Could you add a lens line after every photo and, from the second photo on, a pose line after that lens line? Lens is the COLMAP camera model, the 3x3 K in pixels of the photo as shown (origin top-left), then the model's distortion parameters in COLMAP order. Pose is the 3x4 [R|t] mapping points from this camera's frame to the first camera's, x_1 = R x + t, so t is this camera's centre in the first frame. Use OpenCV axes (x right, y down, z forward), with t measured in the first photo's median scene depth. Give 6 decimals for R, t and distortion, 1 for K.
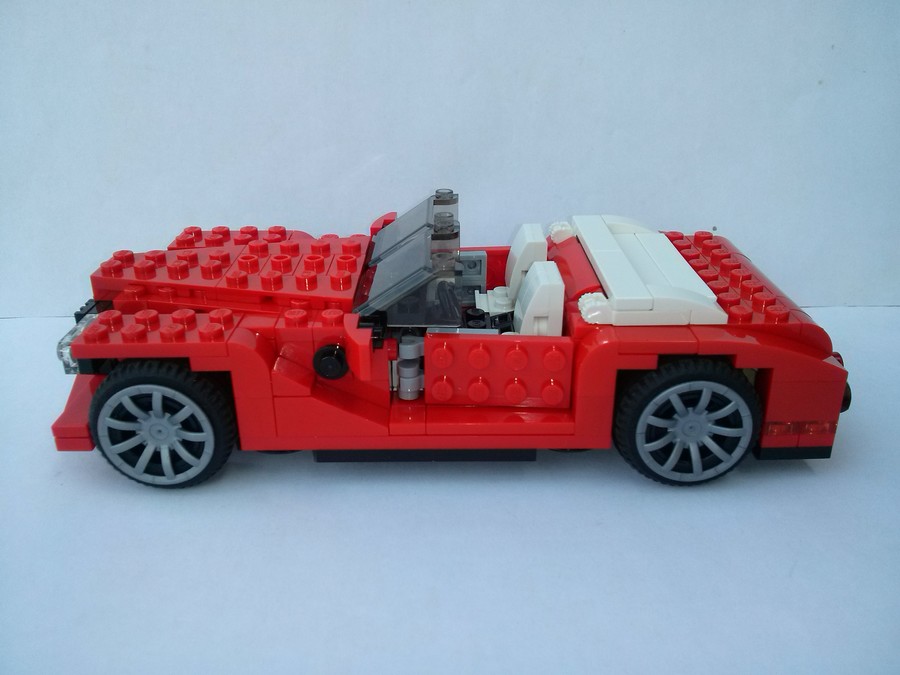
lens RADIAL K [[803.2, 0, 450.0], [0, 803.2, 337.5], [0, 0, 1]] dist [-0.002806, -0.023272]
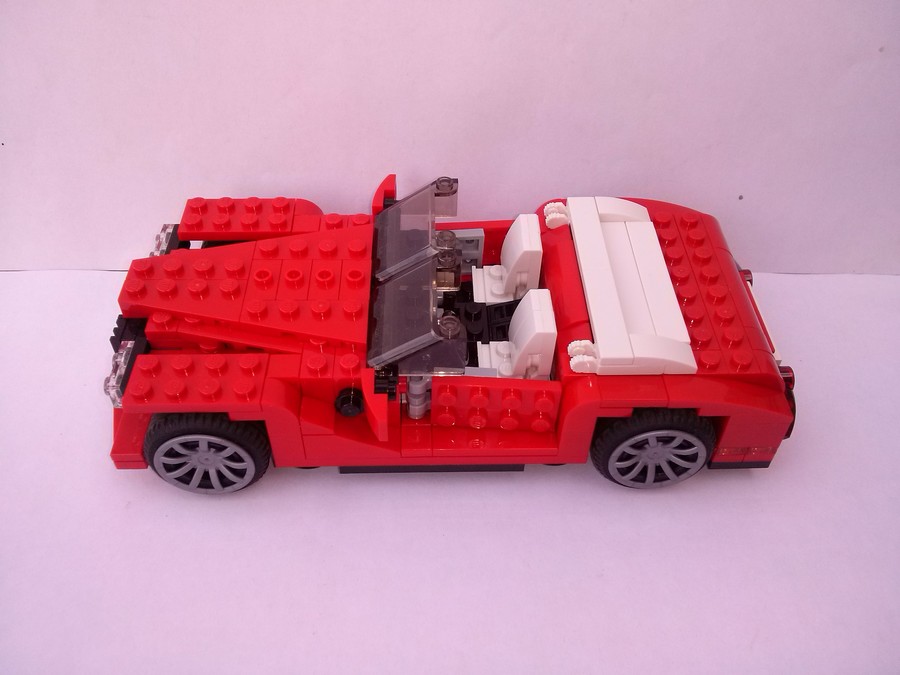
lens RADIAL K [[791.6, 0, 449.5], [0, 791.6, 347.6], [0, 0, 1]] dist [0.006472, 0.009098]
pose [[0.999600, -0.000309, 0.028293, -0.038037], [-0.010516, 0.924248, 0.381647, -0.475660], [-0.026267, -0.381792, 0.923875, -0.019564]]
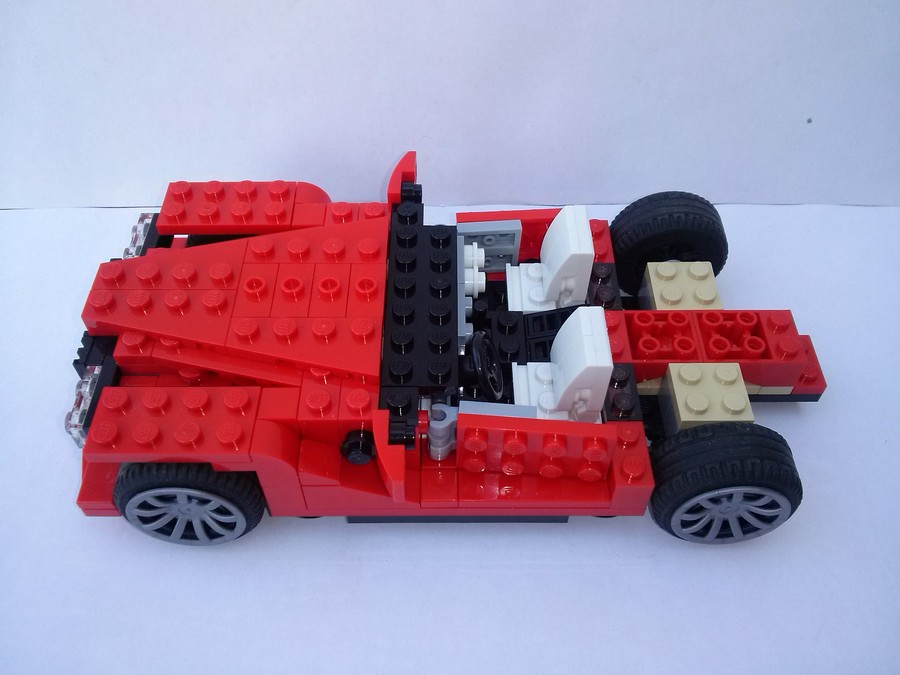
lens RADIAL K [[802.6, 0, 448.2], [0, 802.6, 342.9], [0, 0, 1]] dist [0.017463, -0.005624]
pose [[0.999980, 0.005882, -0.002297, -0.041457], [-0.004211, 0.892206, 0.451610, -0.508526], [0.004706, -0.451591, 0.892213, 0.208808]]
